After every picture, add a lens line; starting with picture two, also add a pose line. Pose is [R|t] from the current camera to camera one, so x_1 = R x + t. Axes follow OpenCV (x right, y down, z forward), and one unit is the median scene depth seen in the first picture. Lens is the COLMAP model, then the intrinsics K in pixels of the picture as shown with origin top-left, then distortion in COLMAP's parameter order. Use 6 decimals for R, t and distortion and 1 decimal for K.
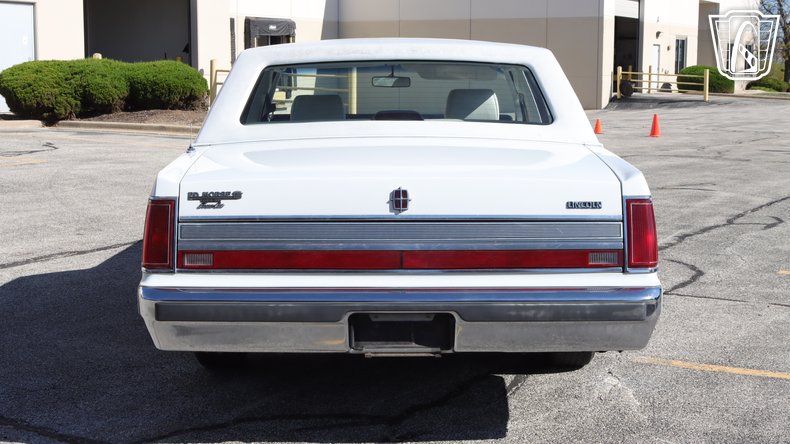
lens RADIAL K [[1209.1, 0, 395.0], [0, 1209.1, 222.0], [0, 0, 1]] dist [-0.019063, 0.097200]
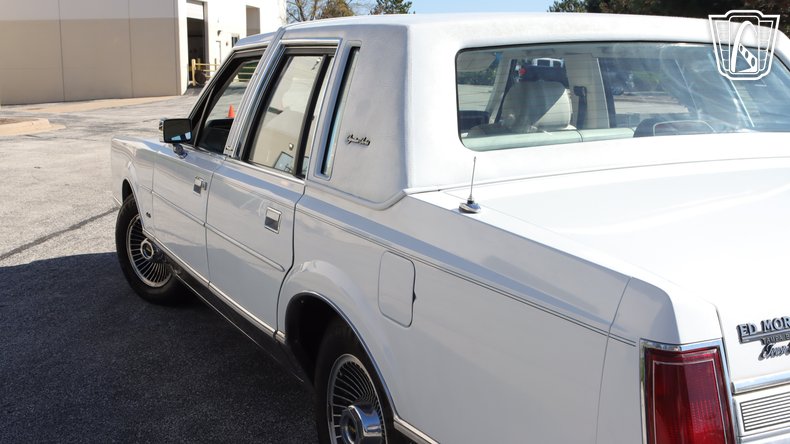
lens RADIAL K [[951.7, 0, 395.0], [0, 951.7, 222.0], [0, 0, 1]] dist [-0.079383, 0.051237]
pose [[0.906884, -0.077709, 0.414153, -0.429568], [0.060294, 0.996665, 0.054982, -0.090177], [-0.417044, -0.024892, 0.908545, 0.734136]]
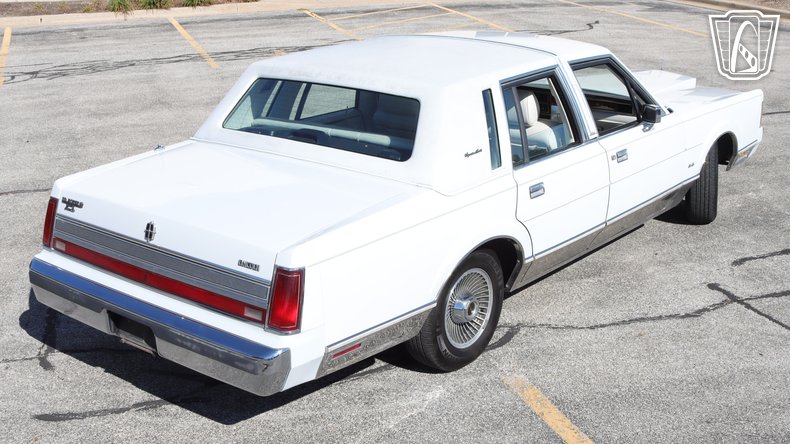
lens RADIAL K [[1000.9, 0, 395.0], [0, 1000.9, 222.0], [0, 0, 1]] dist [-0.065463, 0.045918]
pose [[0.763121, 0.187536, -0.618446, 0.857604], [-0.067823, 0.974925, 0.211945, -0.270472], [0.642686, -0.119795, 0.756706, 0.361350]]
